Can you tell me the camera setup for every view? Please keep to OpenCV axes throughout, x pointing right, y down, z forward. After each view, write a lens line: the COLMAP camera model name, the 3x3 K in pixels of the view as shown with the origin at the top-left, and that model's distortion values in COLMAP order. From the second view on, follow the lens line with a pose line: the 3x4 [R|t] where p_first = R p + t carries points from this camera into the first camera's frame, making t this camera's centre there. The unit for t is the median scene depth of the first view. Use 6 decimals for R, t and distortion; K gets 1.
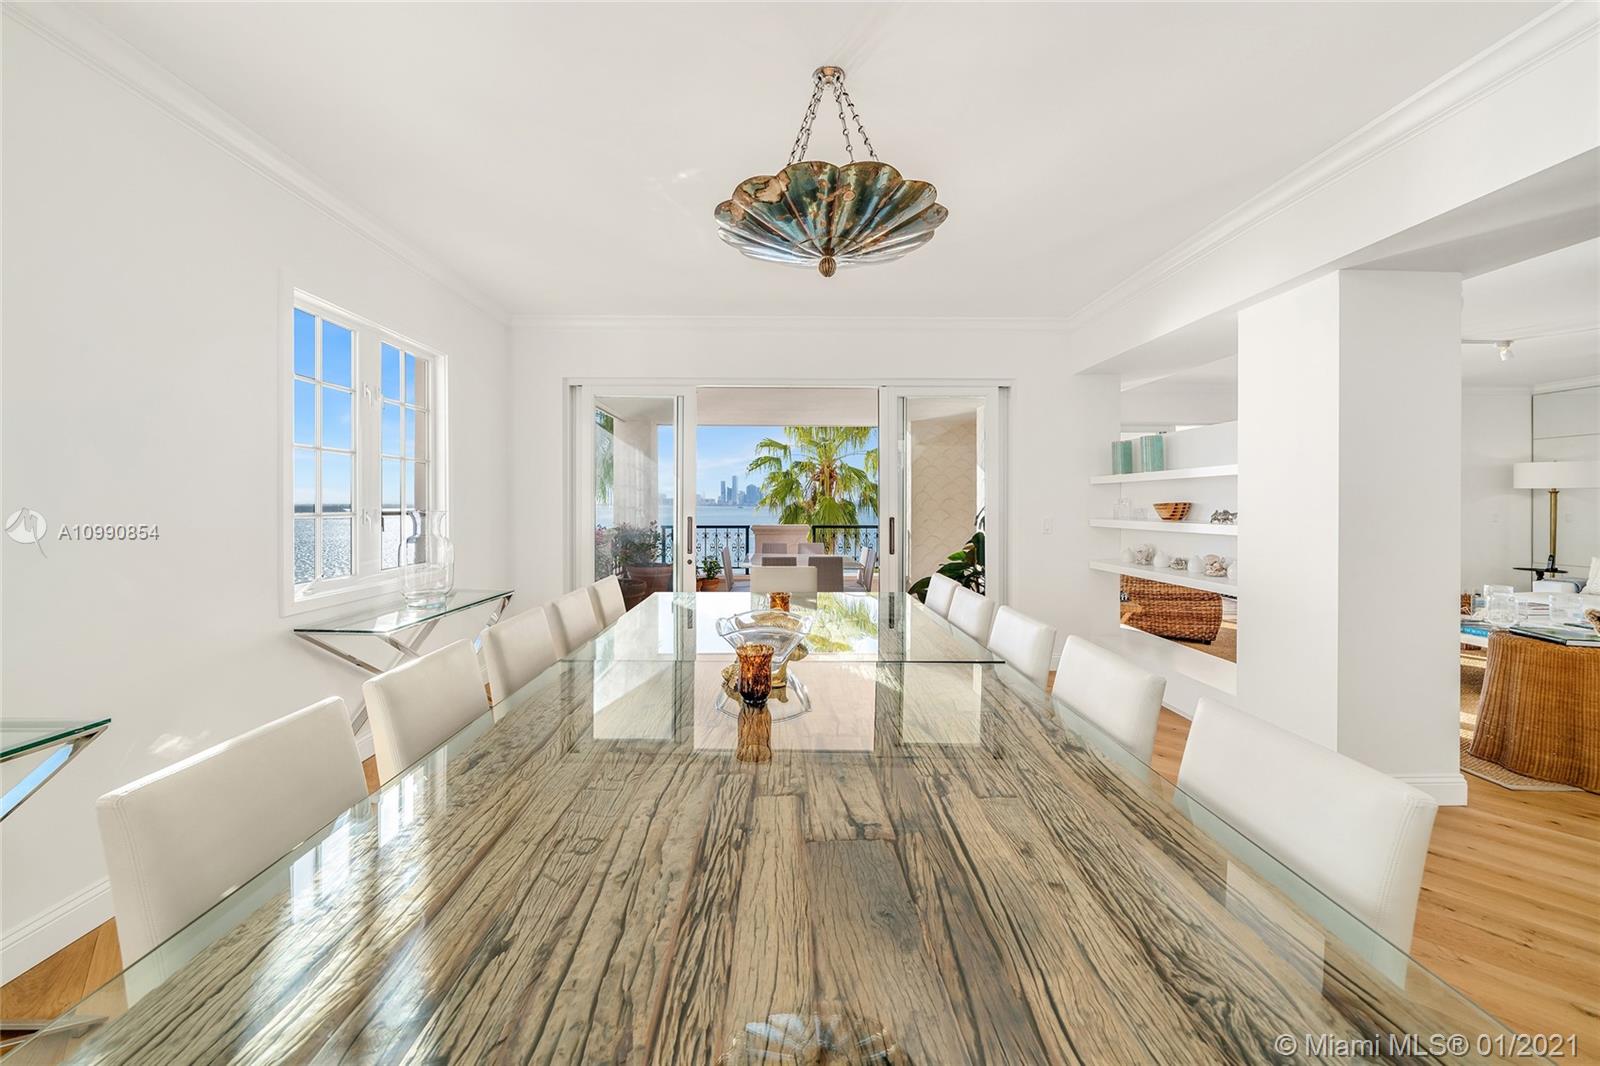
lens RADIAL K [[594.0, 0, 789.1], [0, 594.0, 508.1], [0, 0, 1]] dist [0.000123, 0.000014]
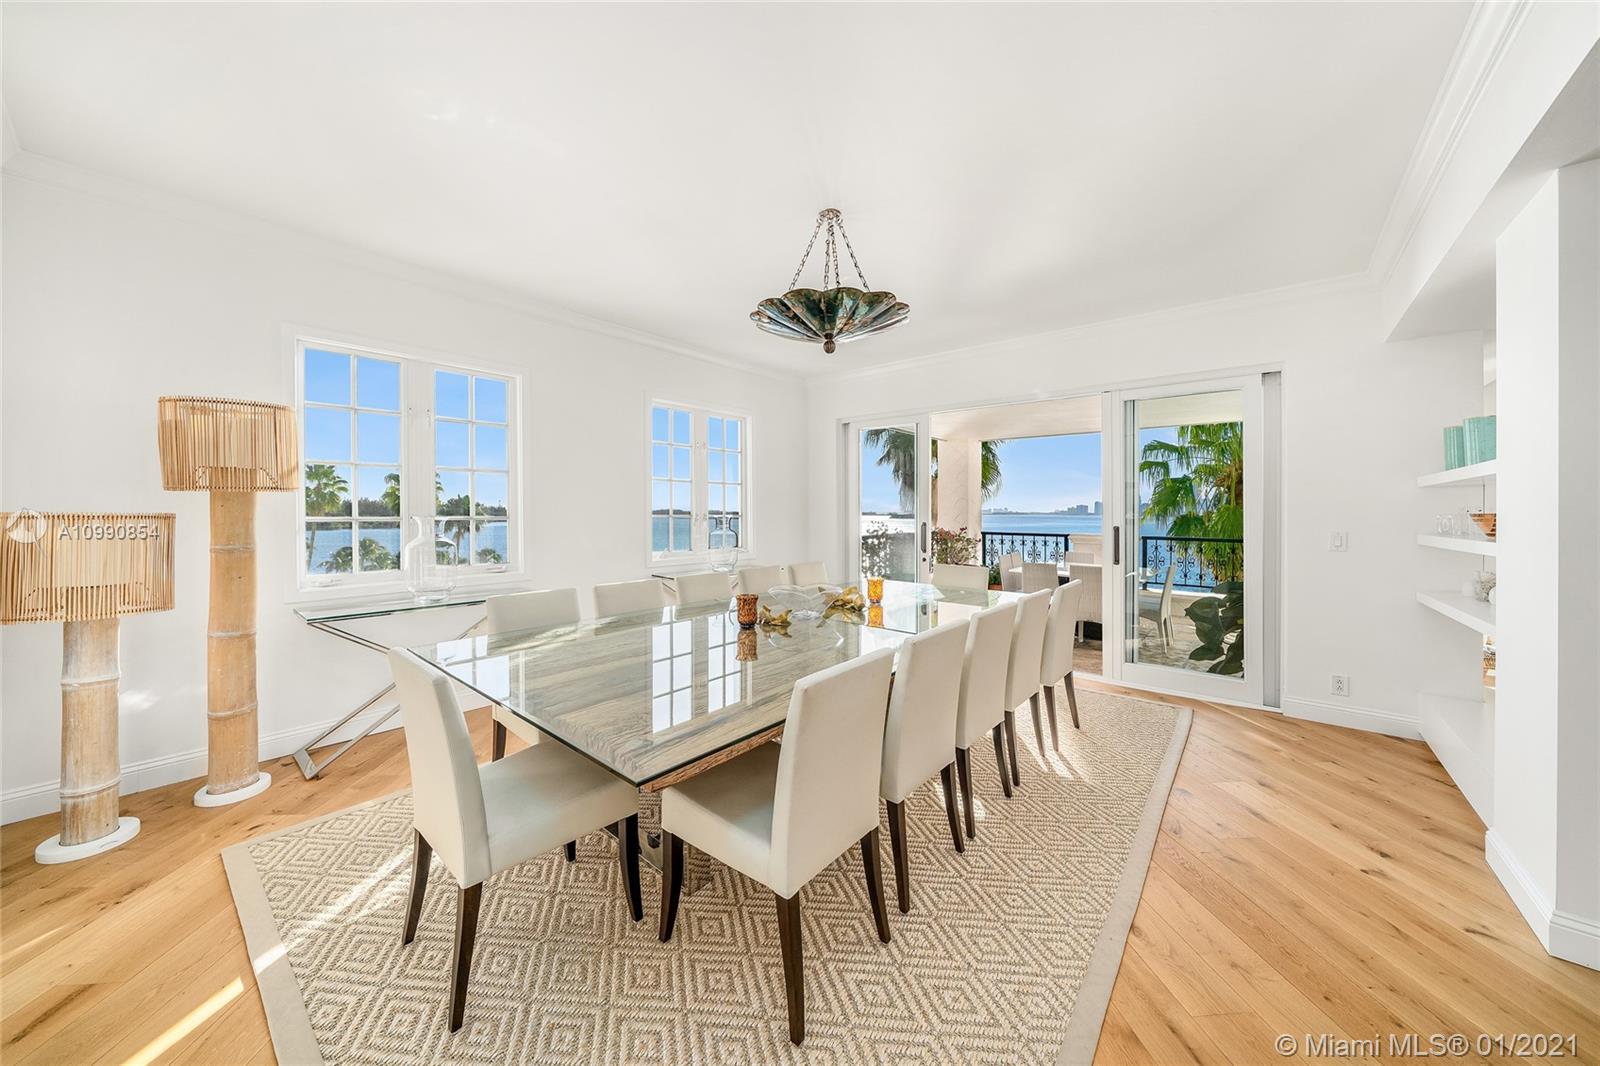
lens RADIAL K [[554.7, 0, 794.4], [0, 554.7, 518.1], [0, 0, 1]] dist [0.013535, -0.000016]
pose [[0.751218, 0.014508, -0.659894, 0.487656], [-0.012211, 0.999893, 0.008082, -0.000625], [0.659941, 0.001986, 0.751315, -0.034364]]
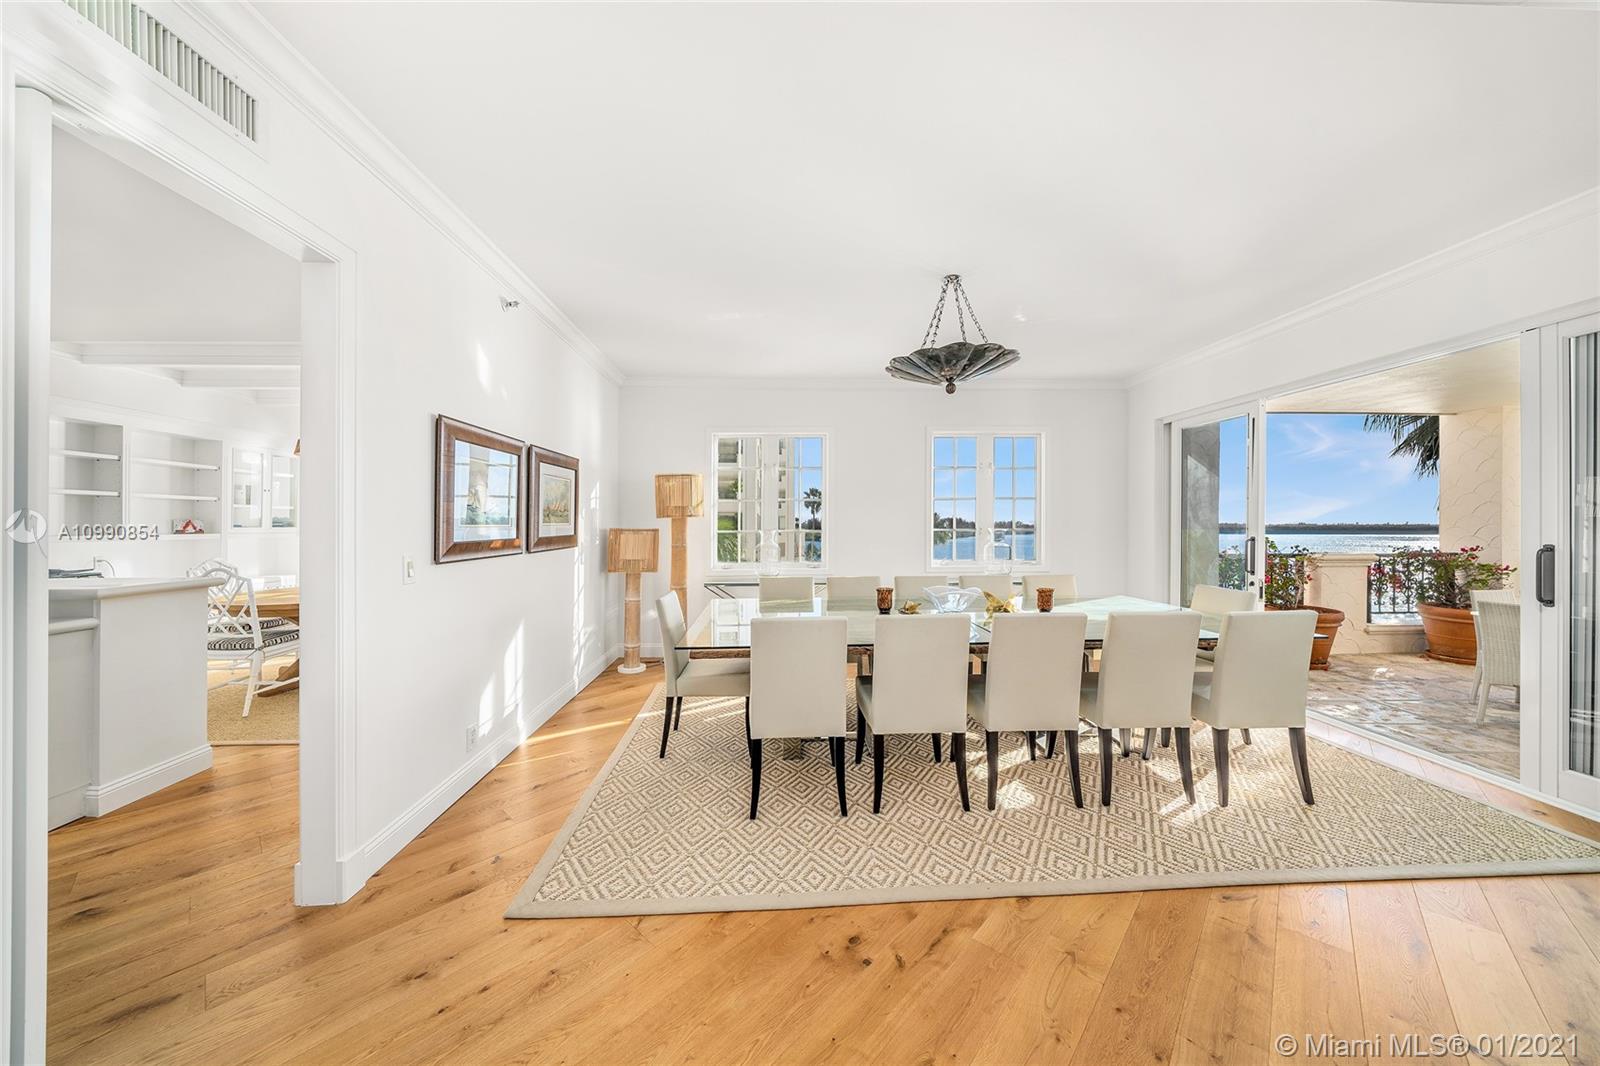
lens RADIAL K [[551.4, 0, 800.0], [0, 551.4, 533.0], [0, 0, 1]] dist [-0.000142, -0.000017]
pose [[0.051510, 0.014845, -0.998562, 0.903701], [-0.005455, 0.999879, 0.014584, -0.002608], [0.998658, 0.004696, 0.051585, 0.261835]]
